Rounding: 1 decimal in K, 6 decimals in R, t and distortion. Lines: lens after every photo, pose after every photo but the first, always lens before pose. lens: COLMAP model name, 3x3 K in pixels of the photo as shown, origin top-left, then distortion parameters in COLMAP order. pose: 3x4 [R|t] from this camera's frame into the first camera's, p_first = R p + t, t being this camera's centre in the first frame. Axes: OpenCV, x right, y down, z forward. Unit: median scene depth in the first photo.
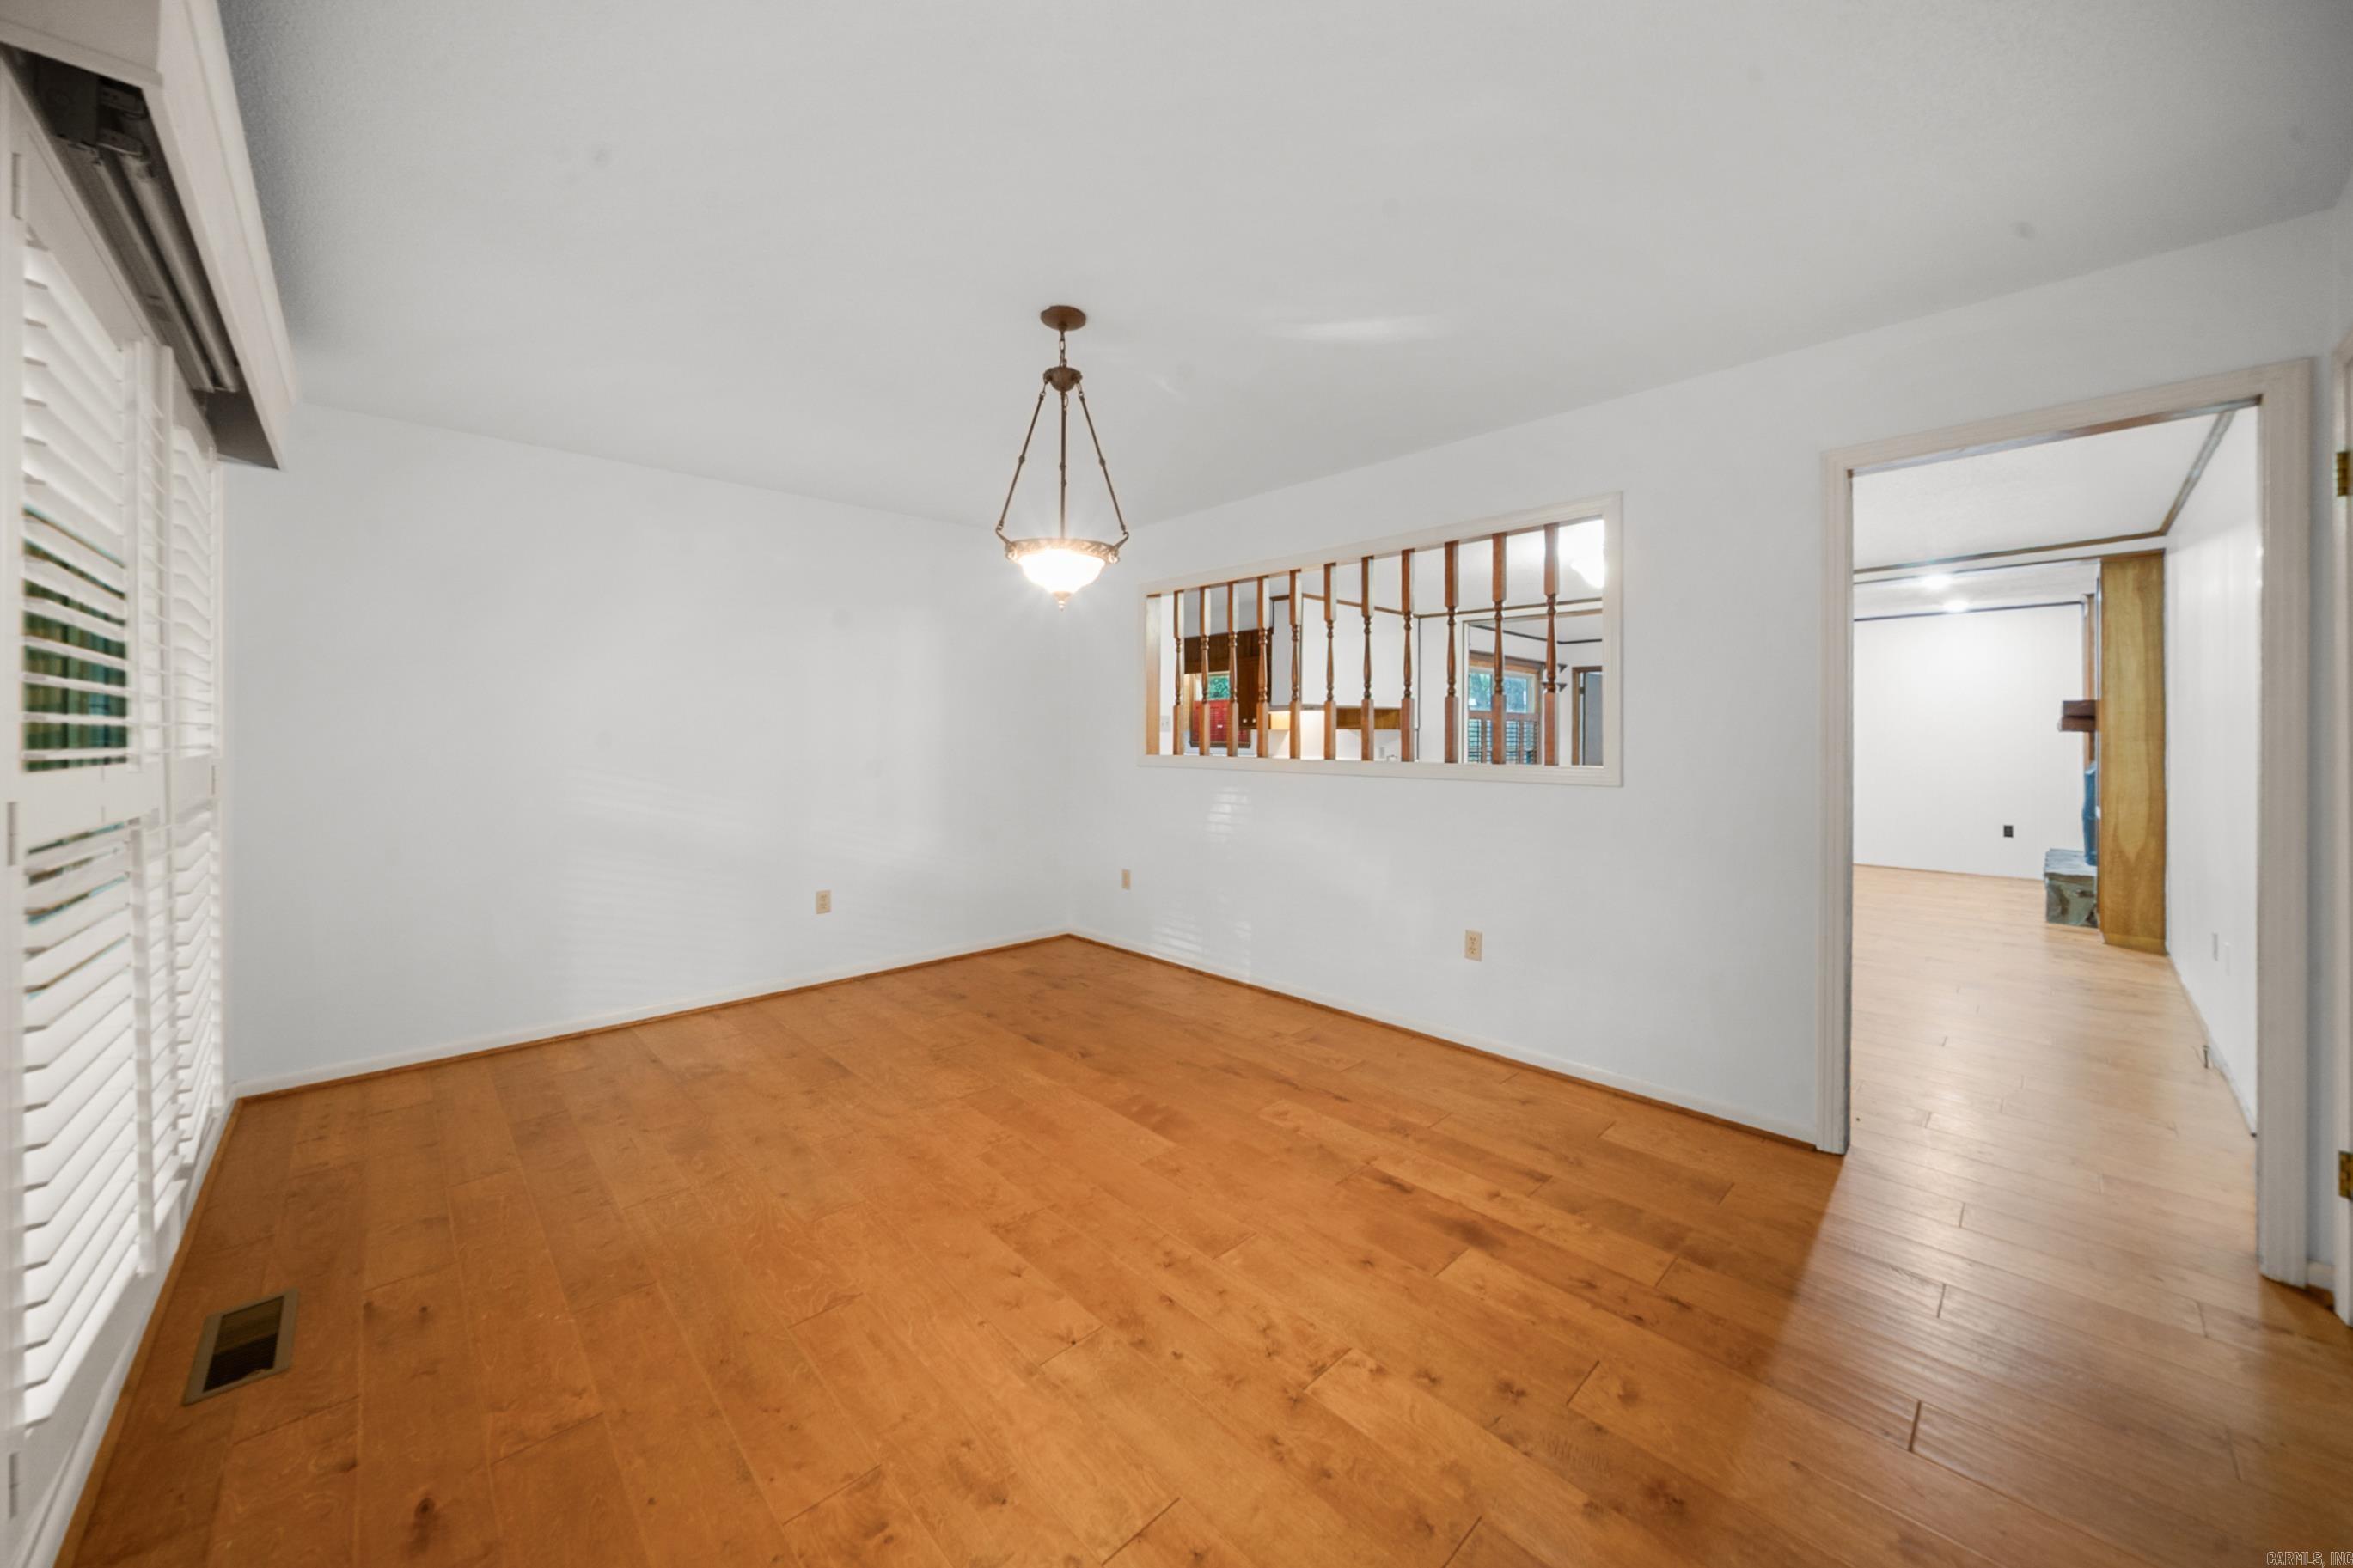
lens RADIAL K [[840.3, 0, 1178.3], [0, 840.3, 735.1], [0, 0, 1]] dist [-0.000871, -0.001242]
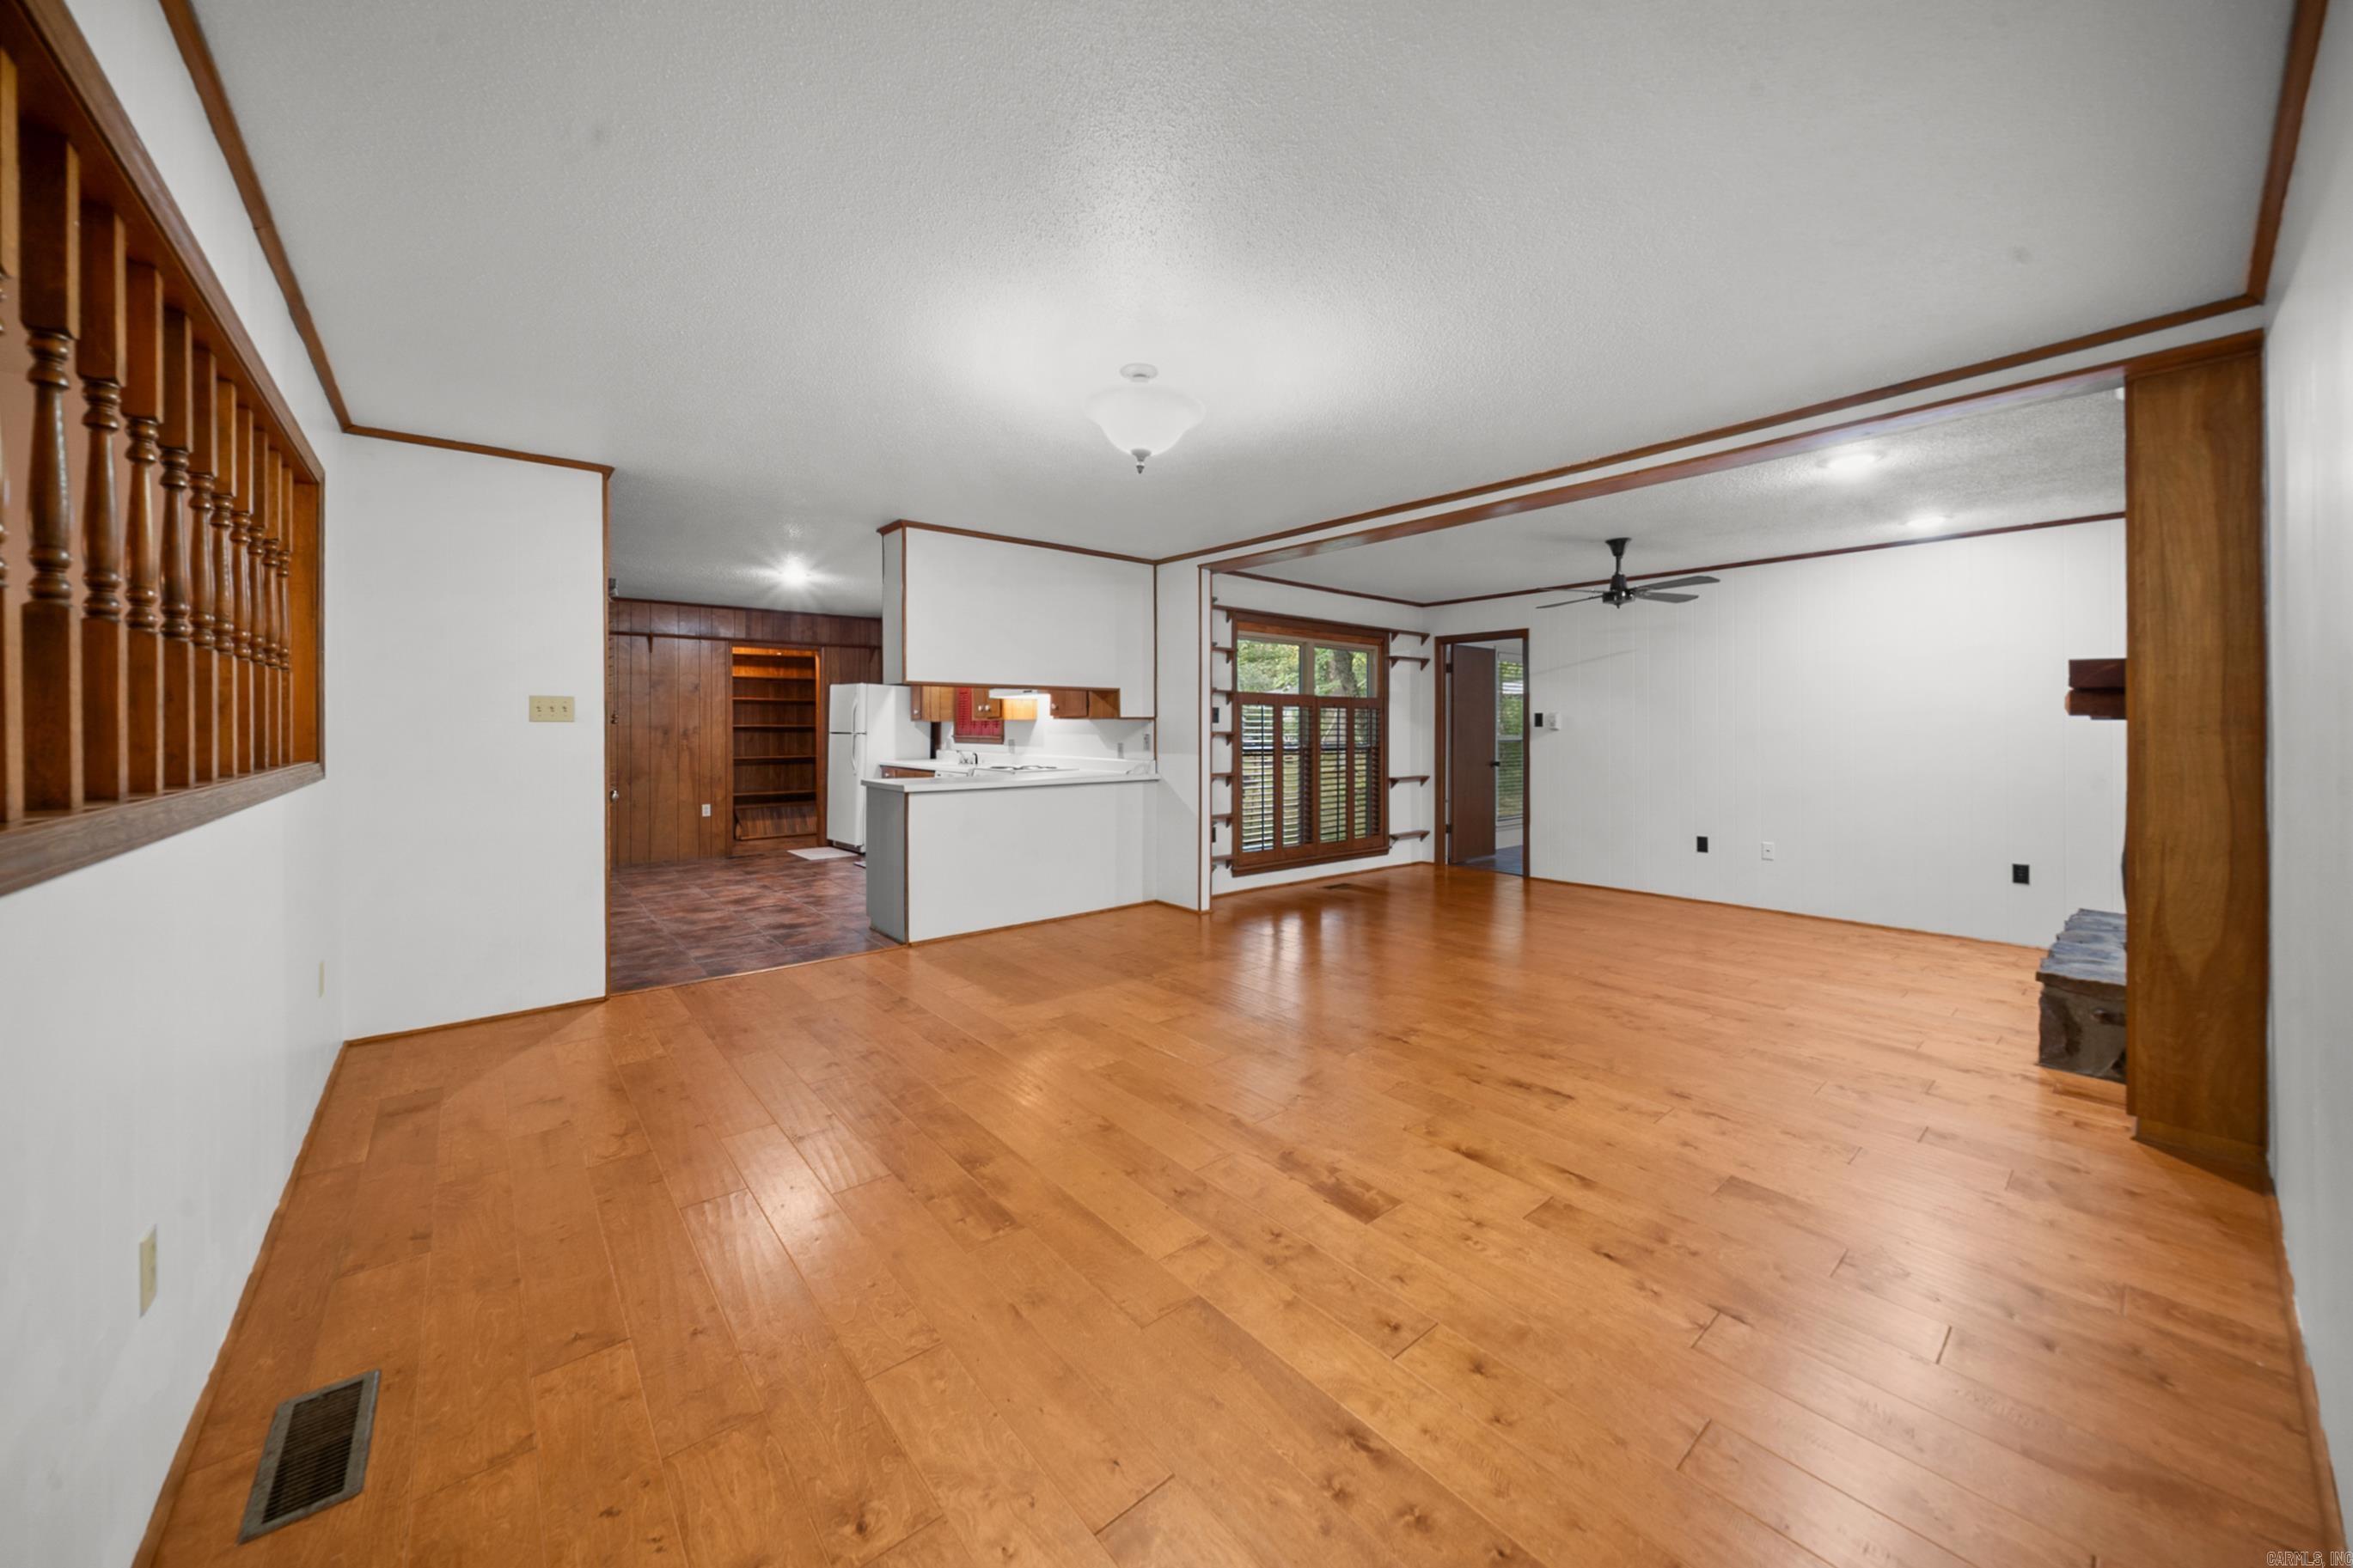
lens RADIAL K [[840.3, 0, 1143.4], [0, 840.3, 724.9], [0, 0, 1]] dist [-0.000871, -0.001242]
pose [[0.996551, -0.000877, -0.082978, 0.559712], [0.000614, 0.999995, -0.003191, 0.002700], [0.082980, 0.003129, 0.996546, 0.454749]]
